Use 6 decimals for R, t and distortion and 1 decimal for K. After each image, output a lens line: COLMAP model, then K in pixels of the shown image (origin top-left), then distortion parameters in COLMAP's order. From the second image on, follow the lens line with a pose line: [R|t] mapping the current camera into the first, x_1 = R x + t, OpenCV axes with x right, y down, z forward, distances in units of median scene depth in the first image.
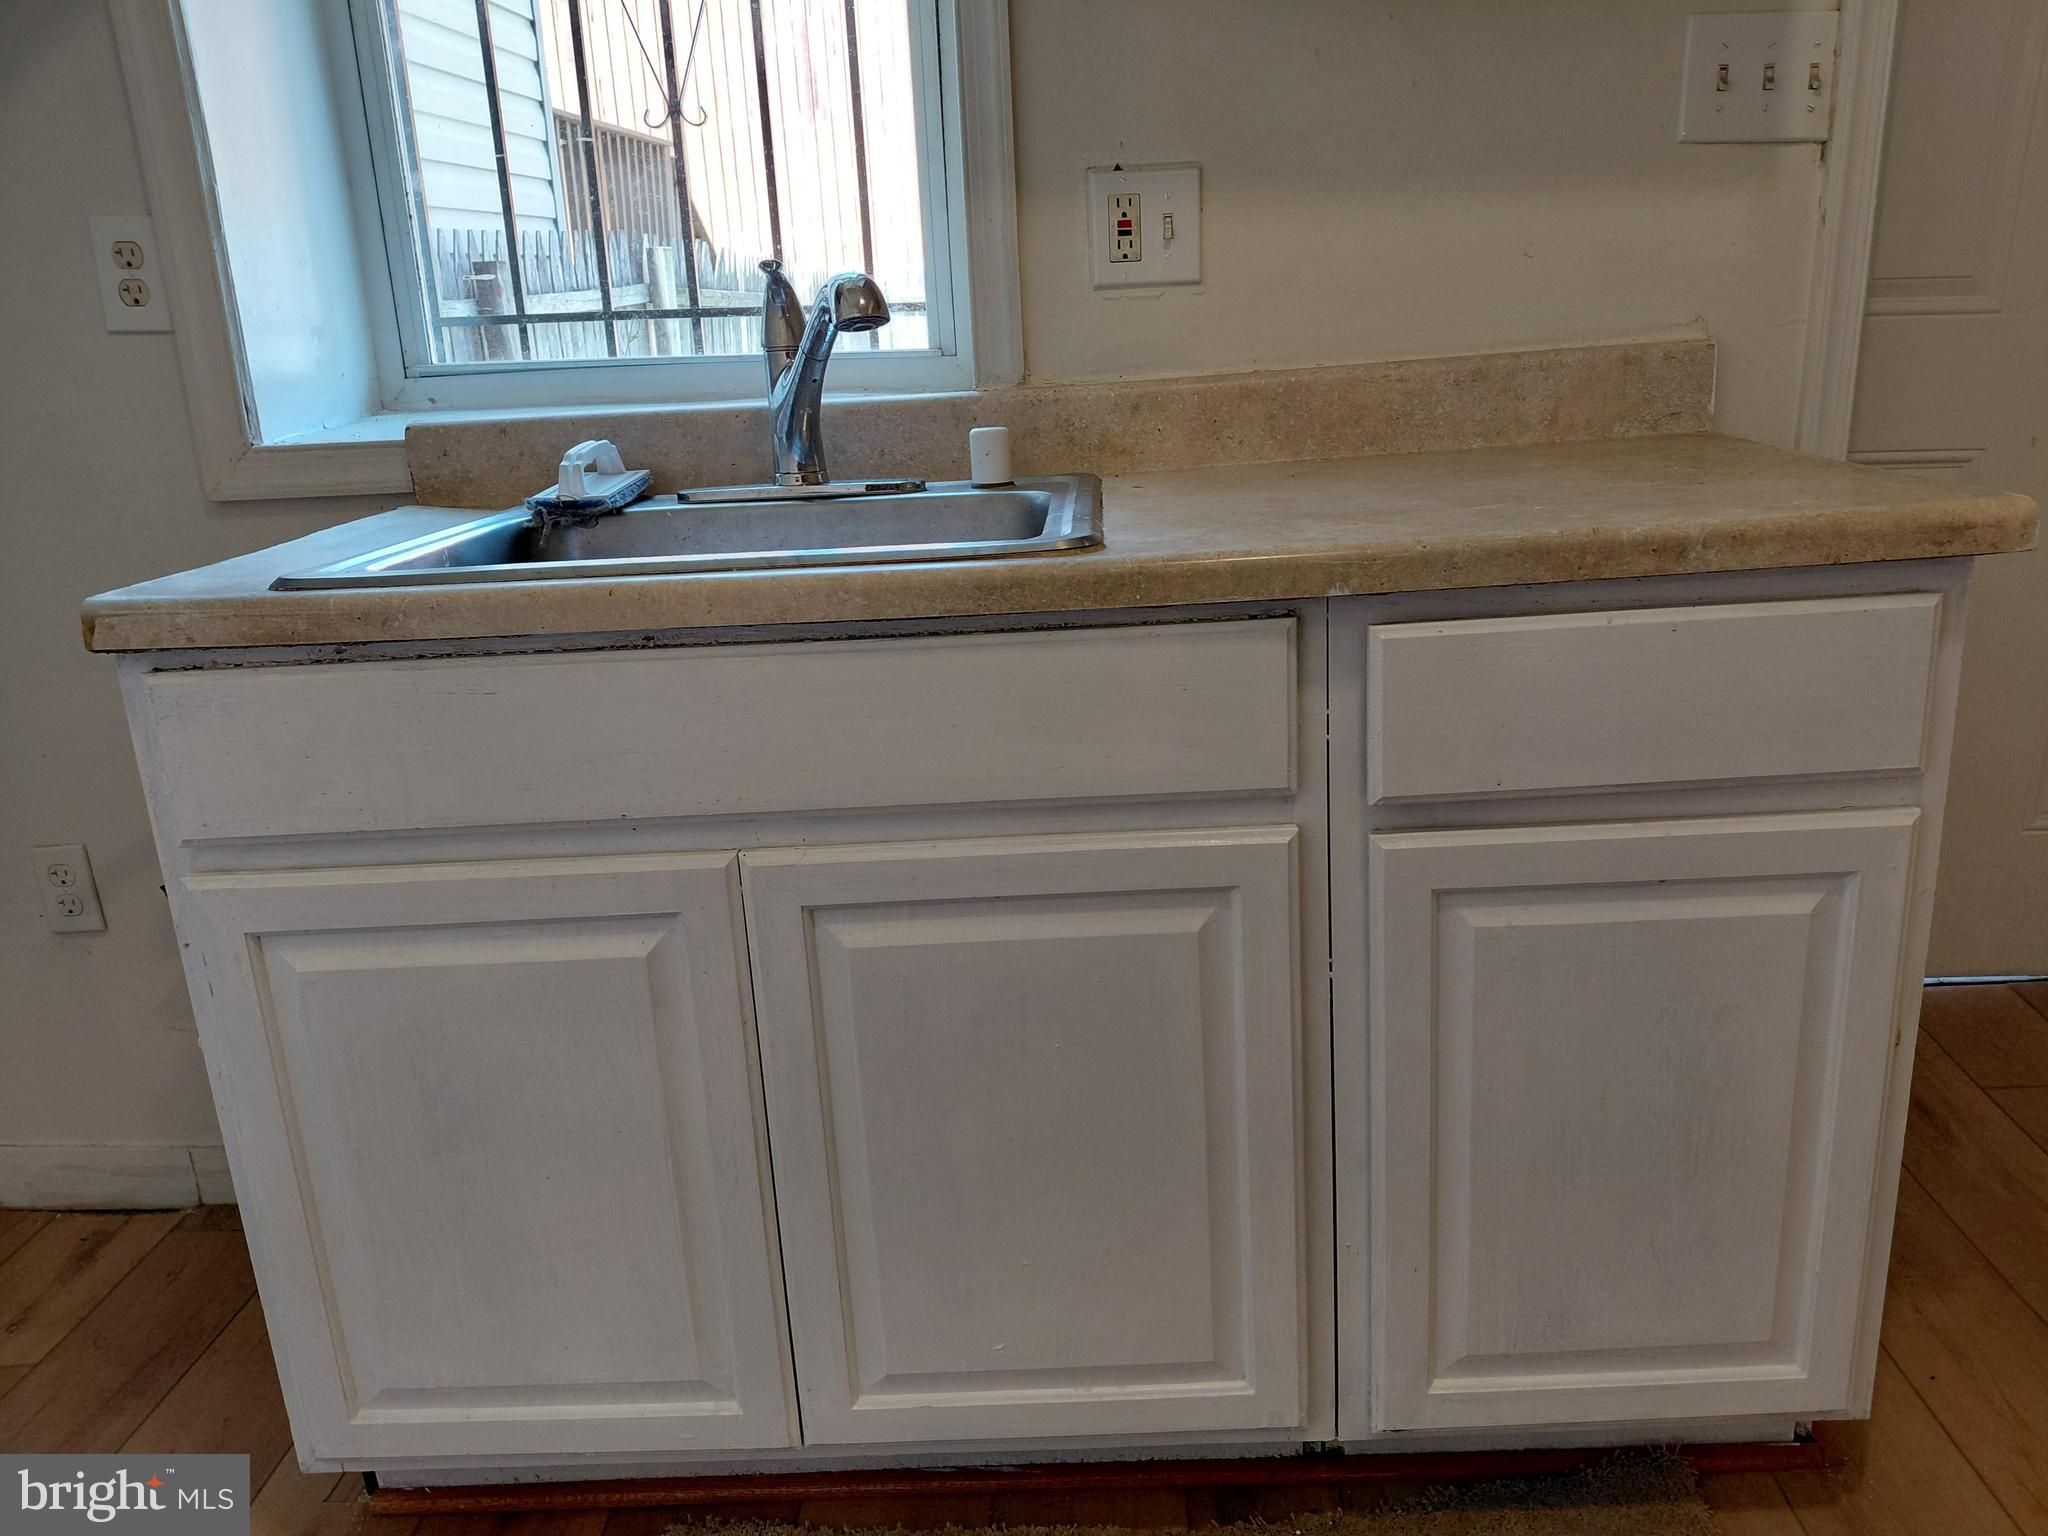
lens RADIAL K [[1515.4, 0, 1045.0], [0, 1515.4, 765.4], [0, 0, 1]] dist [0.137748, -0.254083]
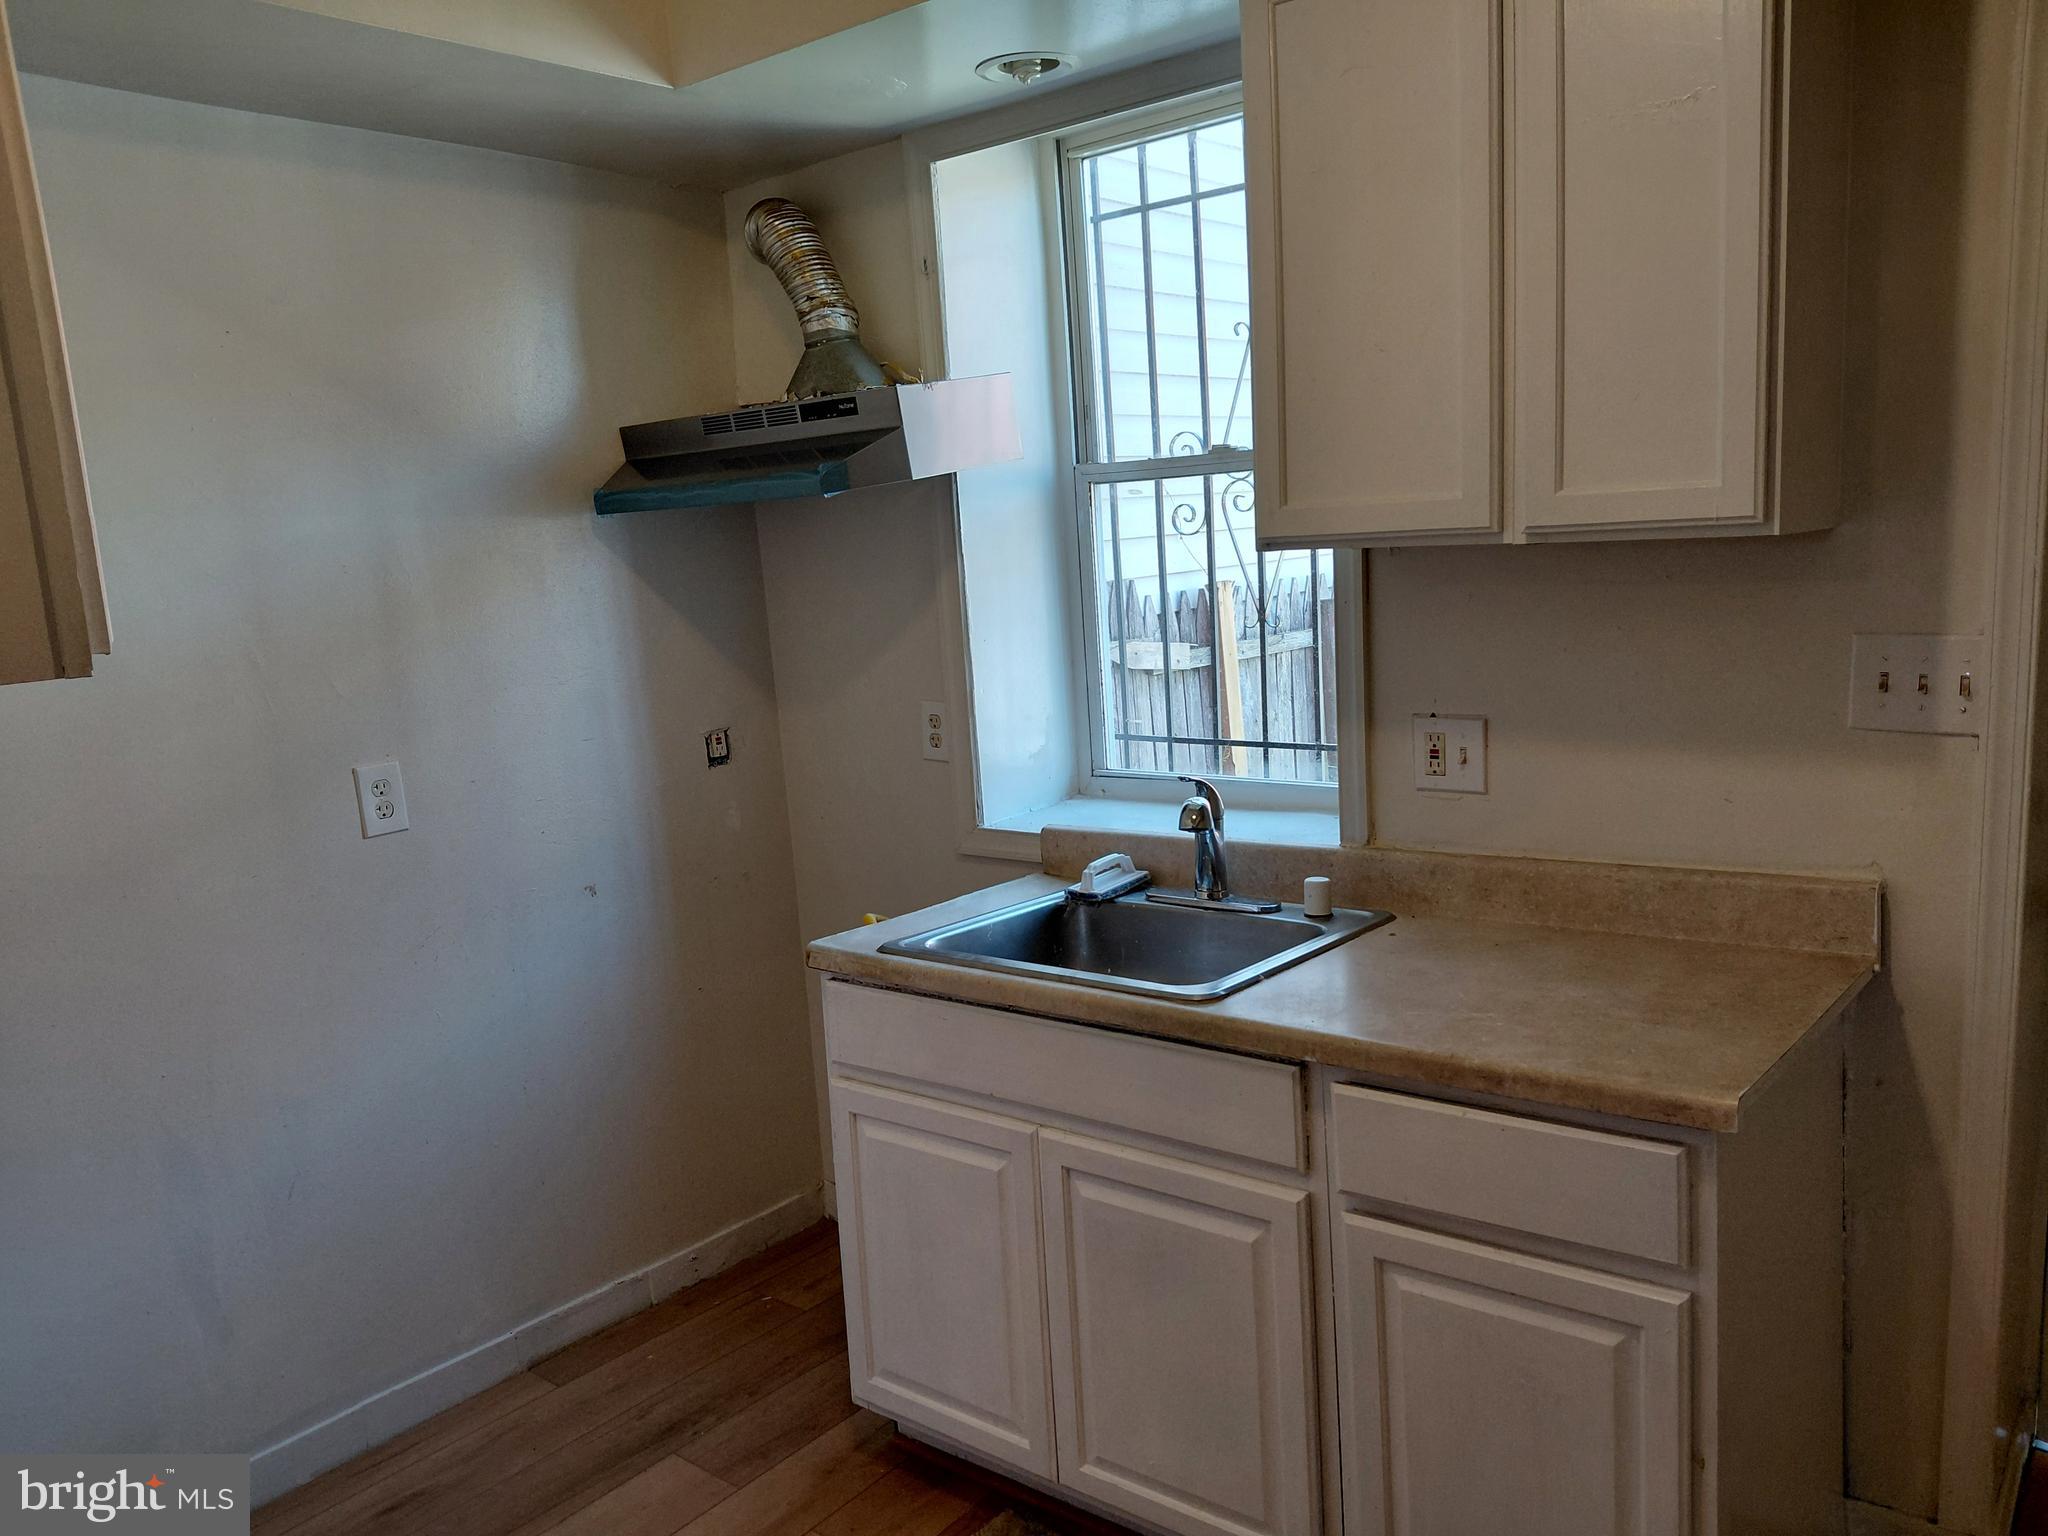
lens RADIAL K [[1492.7, 0, 1024.0], [0, 1492.7, 768.0], [0, 0, 1]] dist [0.117775, -0.234216]
pose [[0.781006, 0.084117, -0.618832, 0.662514], [-0.152598, 0.986556, -0.058488, -0.200047], [0.605593, 0.140112, 0.783343, -0.379549]]
